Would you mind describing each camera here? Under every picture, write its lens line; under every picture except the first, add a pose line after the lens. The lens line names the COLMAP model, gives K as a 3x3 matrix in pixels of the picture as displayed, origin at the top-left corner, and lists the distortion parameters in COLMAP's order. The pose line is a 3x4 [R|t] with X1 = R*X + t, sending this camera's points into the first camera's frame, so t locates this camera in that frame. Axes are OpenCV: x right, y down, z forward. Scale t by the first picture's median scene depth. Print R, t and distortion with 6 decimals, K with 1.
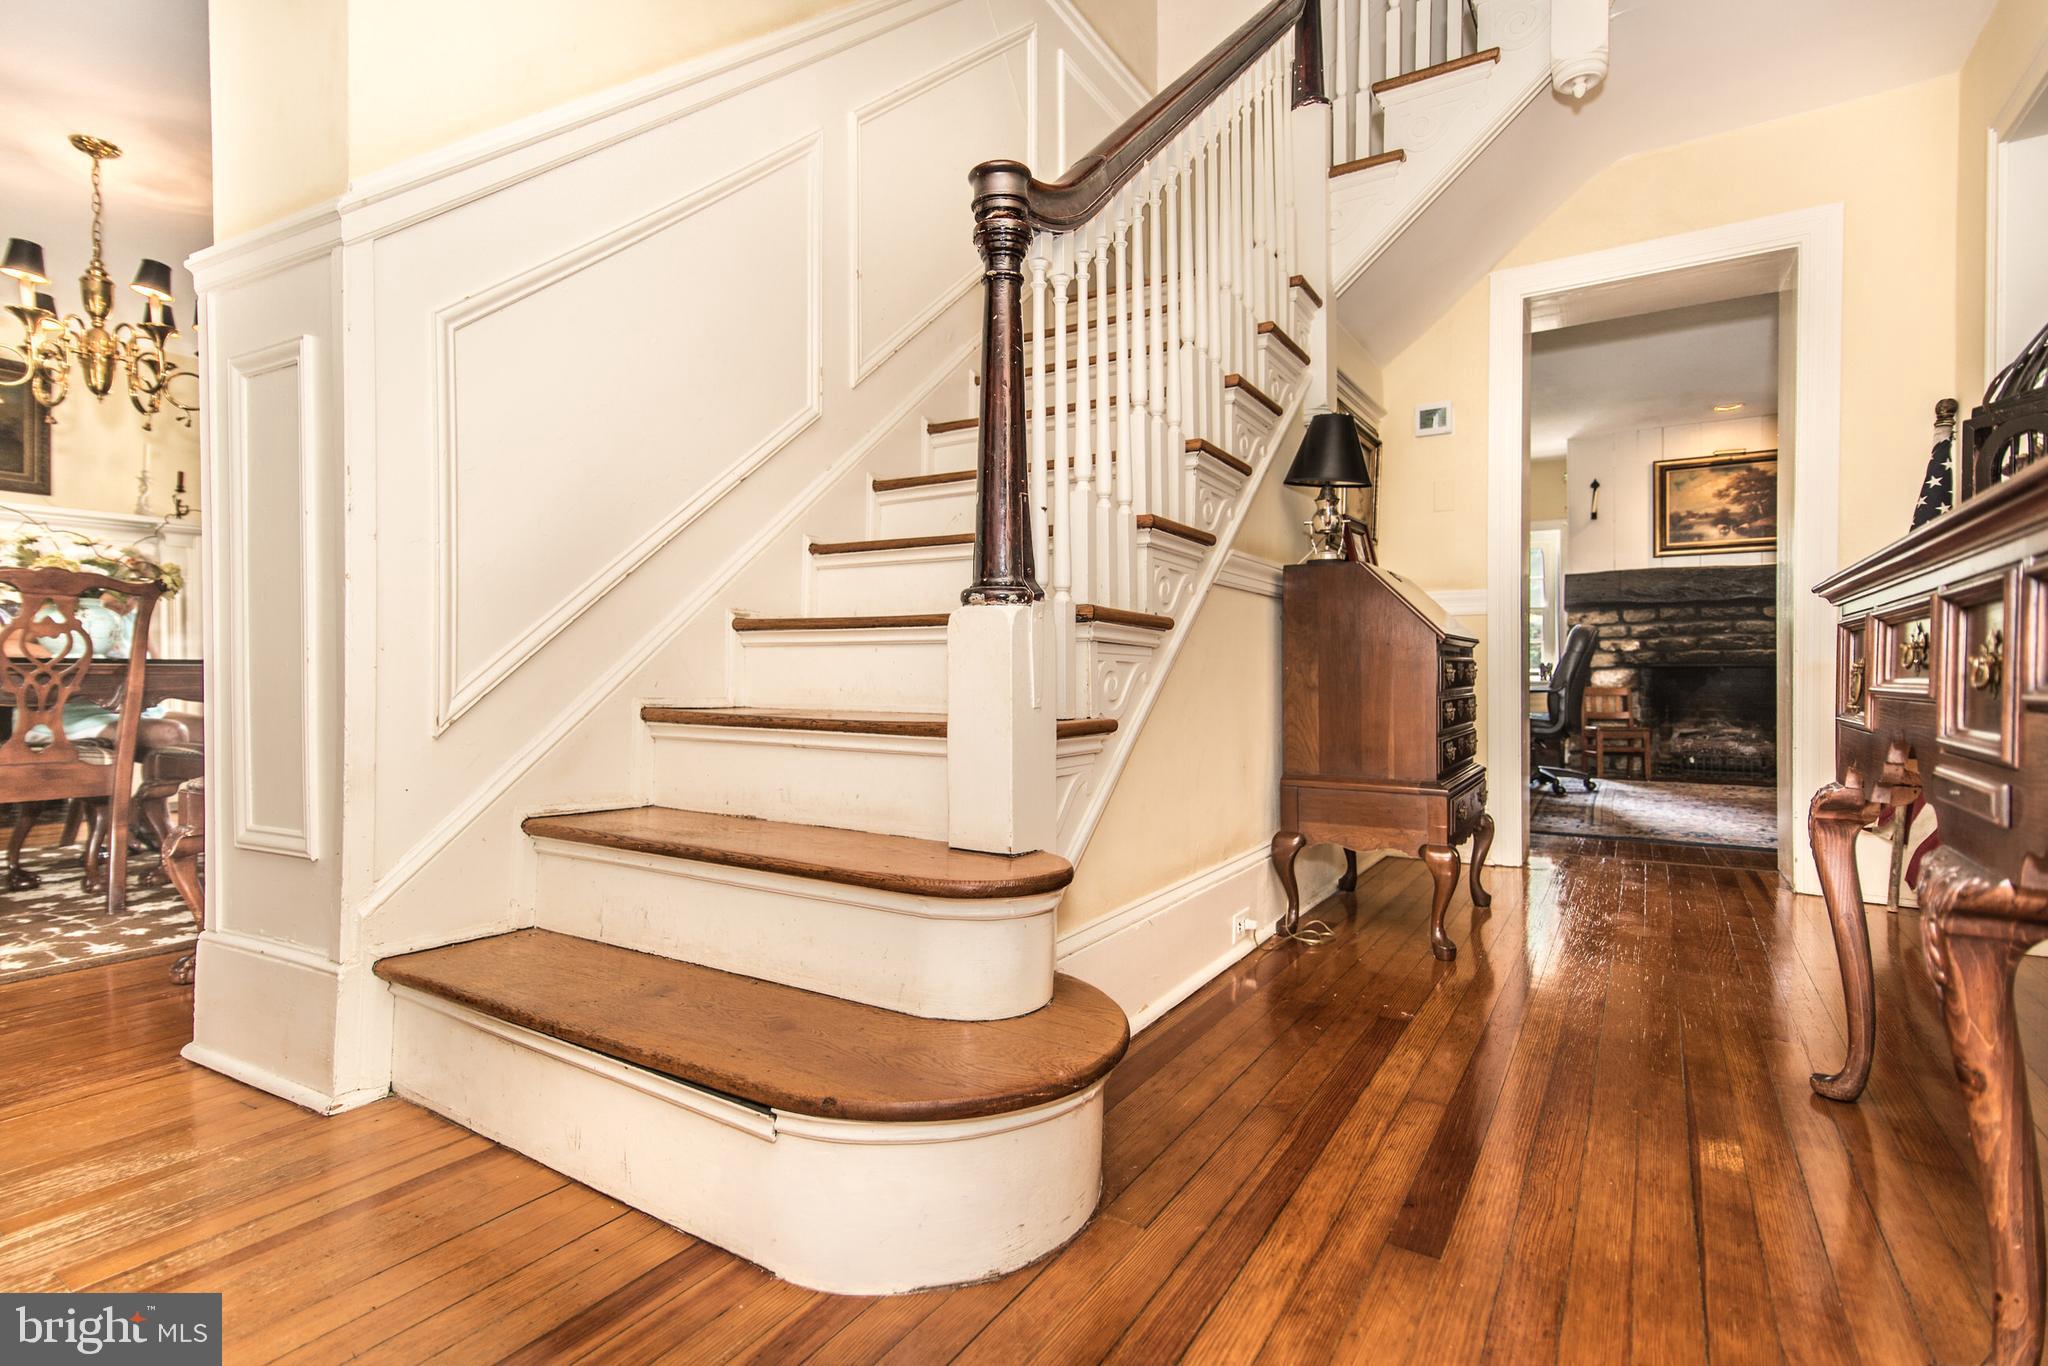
lens RADIAL K [[956.6, 0, 1024.0], [0, 956.6, 683.0], [0, 0, 1]] dist [0.002410, 0.000277]
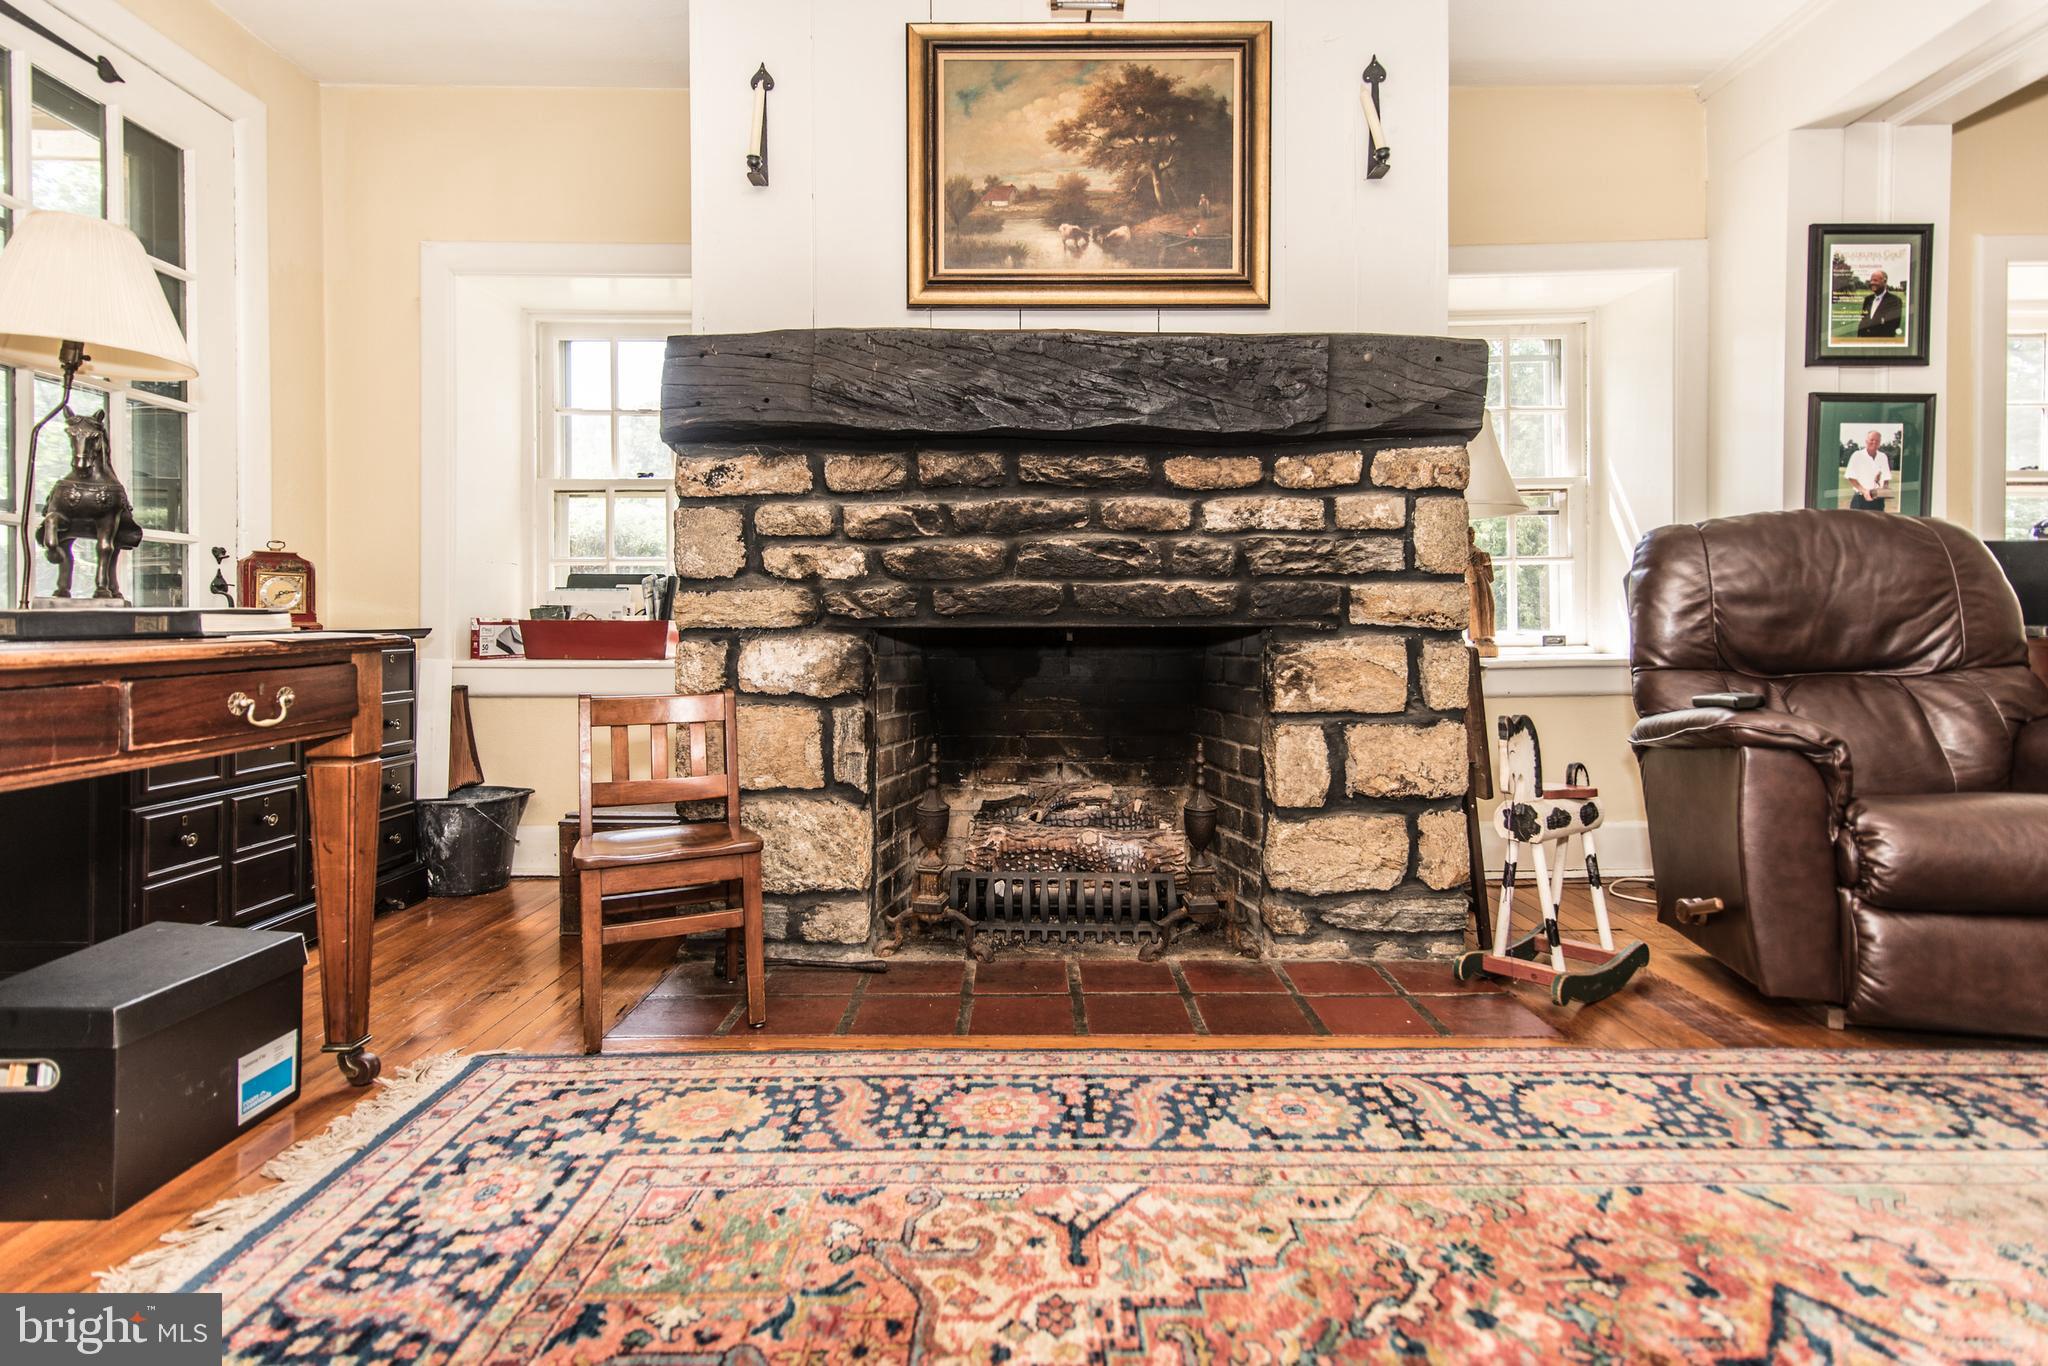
lens RADIAL K [[1030.6, 0, 1024.0], [0, 1030.6, 683.0], [0, 0, 1]] dist [0.004371, 0.000915]
pose [[0.841296, -0.022808, 0.540093, 0.501536], [0.001406, 0.999198, 0.040006, -0.012275], [-0.540573, -0.032898, 0.840654, 0.678790]]
